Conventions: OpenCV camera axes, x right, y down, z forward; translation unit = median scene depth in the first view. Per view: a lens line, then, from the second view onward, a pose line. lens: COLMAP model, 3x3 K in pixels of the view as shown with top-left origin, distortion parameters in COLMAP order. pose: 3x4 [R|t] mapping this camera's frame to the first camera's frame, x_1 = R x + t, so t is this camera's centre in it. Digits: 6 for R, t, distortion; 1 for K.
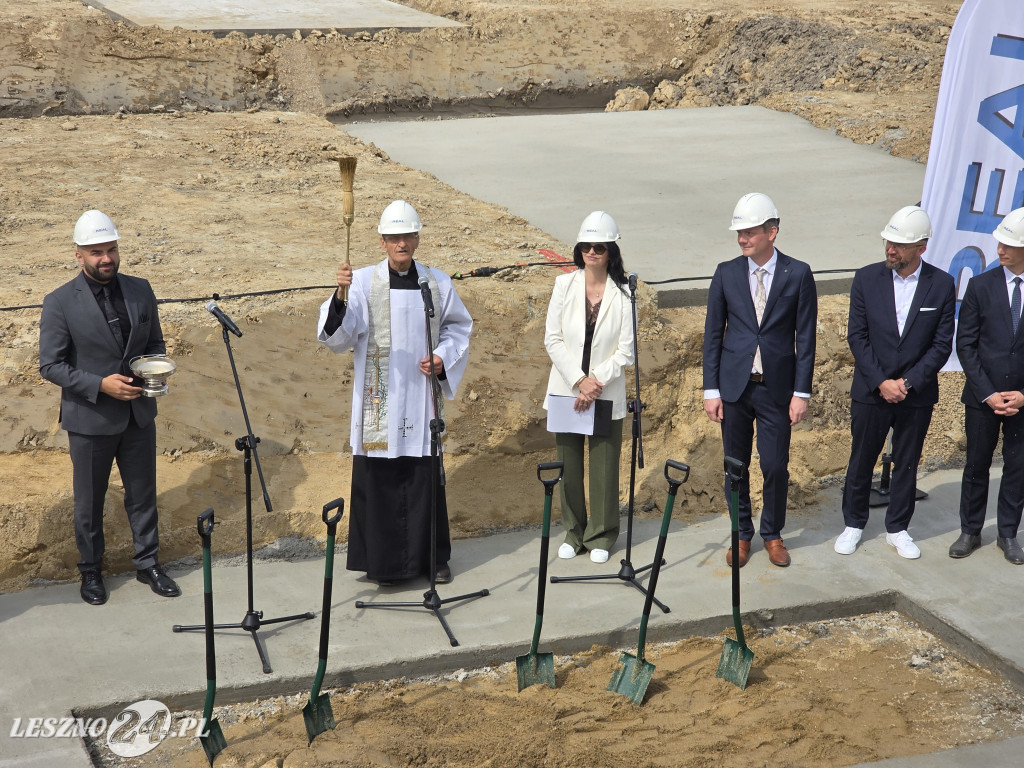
lens RADIAL K [[1972.0, 0, 488.4], [0, 1972.0, 383.1], [0, 0, 1]] dist [-0.006632, 0.168453]
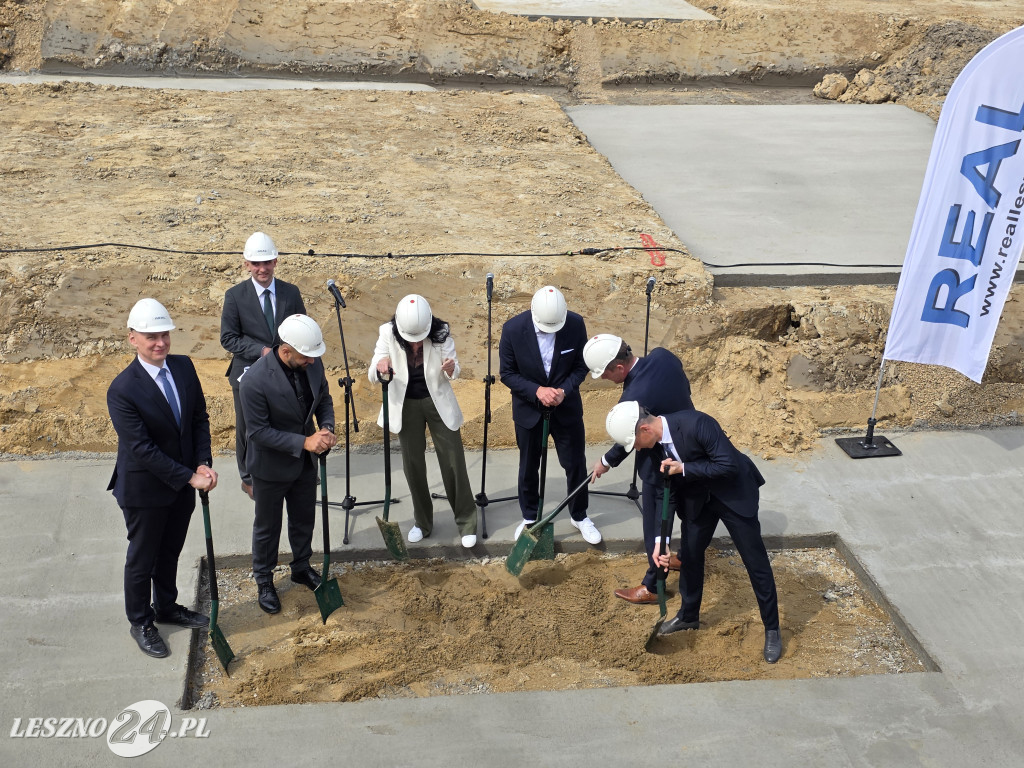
lens RADIAL K [[1373.2, 0, 501.3], [0, 1373.2, 361.4], [0, 0, 1]] dist [0.210900, -0.744479]
pose [[0.972417, 0.105093, -0.208232, 0.139467], [-0.085199, 0.991095, 0.102328, -0.069613], [0.217131, -0.081764, 0.972712, 0.046359]]
